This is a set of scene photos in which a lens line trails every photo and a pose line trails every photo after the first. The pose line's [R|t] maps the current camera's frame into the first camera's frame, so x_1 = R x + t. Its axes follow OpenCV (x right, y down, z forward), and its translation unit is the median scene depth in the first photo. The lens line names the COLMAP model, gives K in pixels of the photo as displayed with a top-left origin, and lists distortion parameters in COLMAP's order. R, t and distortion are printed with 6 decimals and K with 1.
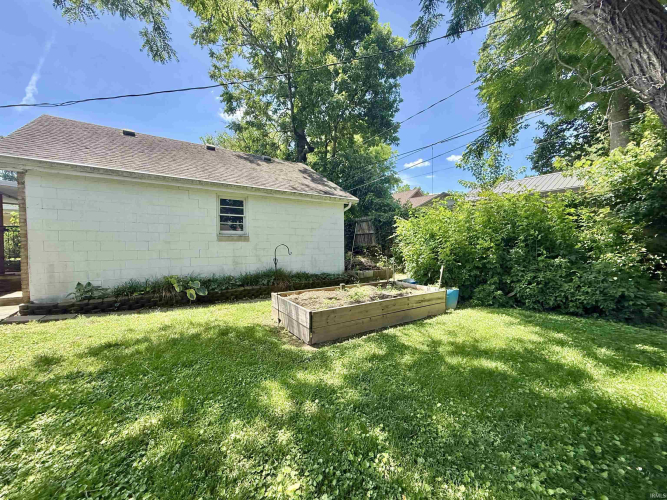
lens RADIAL K [[265.1, 0, 331.2], [0, 265.1, 247.1], [0, 0, 1]] dist [0.000546, -0.000217]
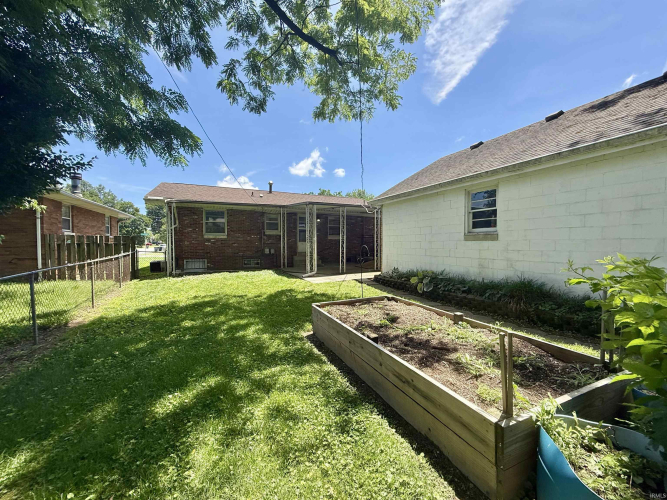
lens RADIAL K [[265.1, 0, 332.1], [0, 265.1, 248.4], [0, 0, 1]] dist [0.000546, -0.000217]
pose [[-0.179878, 0.024462, -0.983385, 0.986850], [-0.001890, 0.999680, 0.025213, -0.030729], [0.983687, 0.006394, -0.179774, 1.220894]]
